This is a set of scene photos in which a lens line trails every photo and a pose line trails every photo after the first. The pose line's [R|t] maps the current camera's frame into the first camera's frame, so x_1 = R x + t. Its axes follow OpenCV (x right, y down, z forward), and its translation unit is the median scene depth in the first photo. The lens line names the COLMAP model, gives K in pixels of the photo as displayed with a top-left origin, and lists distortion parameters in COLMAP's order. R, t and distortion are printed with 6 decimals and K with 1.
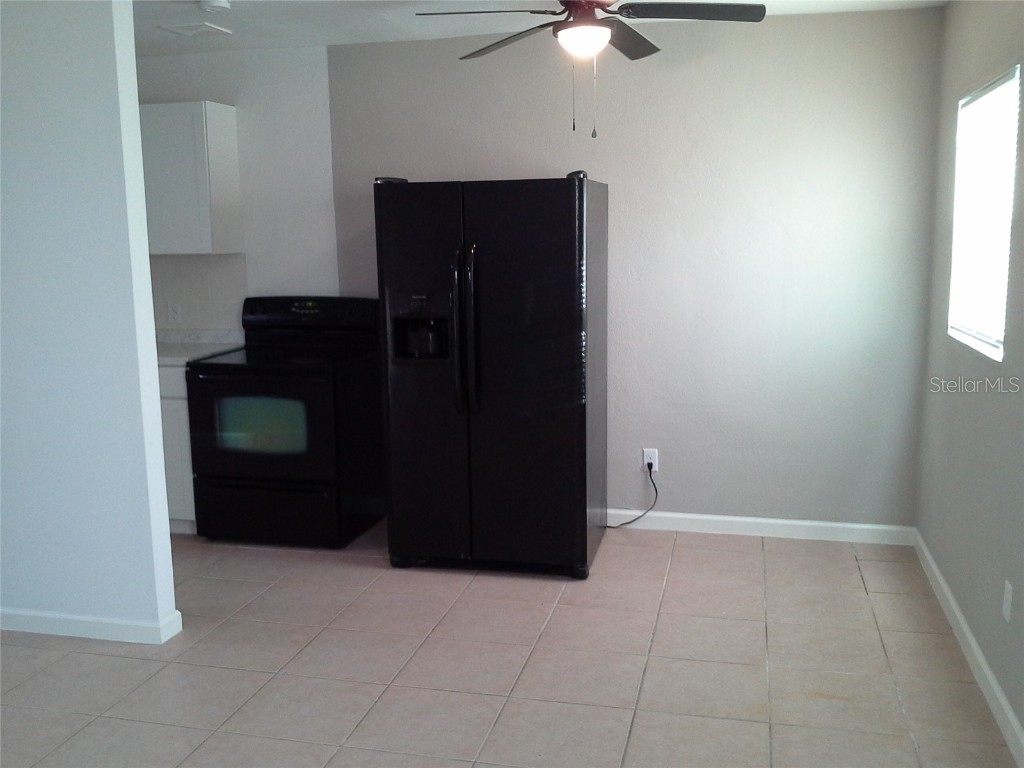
lens RADIAL K [[1001.0, 0, 512.0], [0, 1001.0, 384.0], [0, 0, 1]] dist [0.160486, -0.399941]
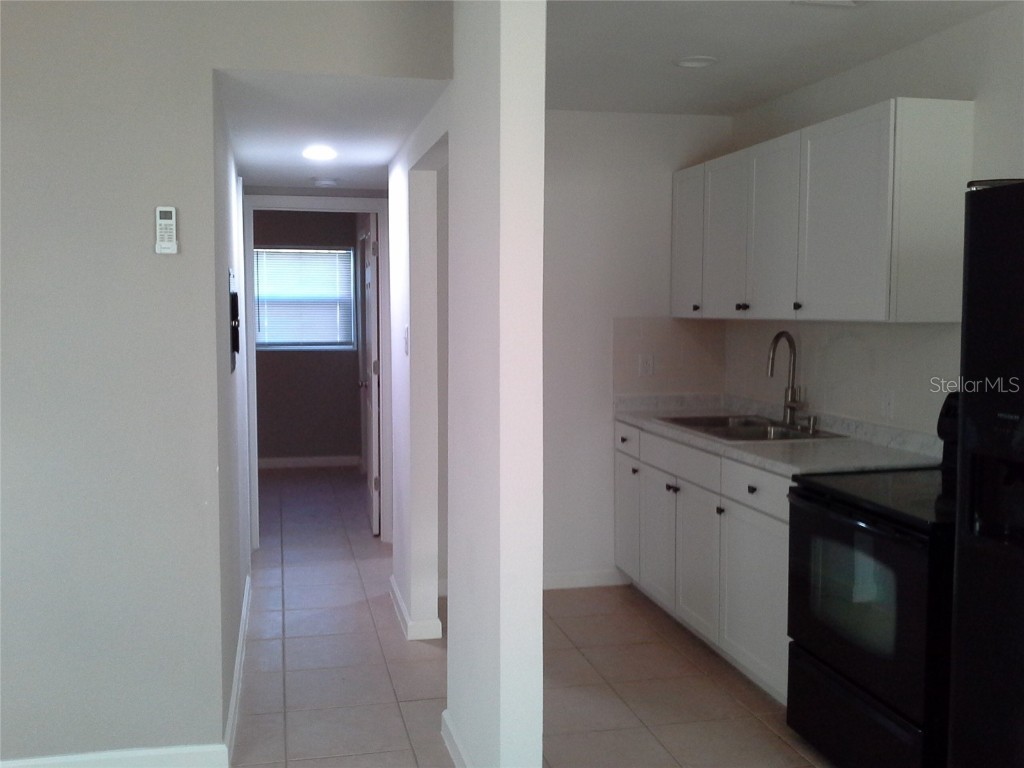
lens RADIAL K [[1020.1, 0, 512.0], [0, 1020.1, 384.0], [0, 0, 1]] dist [0.006798, -0.050517]
pose [[0.445386, 0.083490, -0.891437, 0.207807], [-0.142023, 0.989625, 0.021728, -0.069148], [0.884003, 0.116928, 0.452623, 0.494445]]
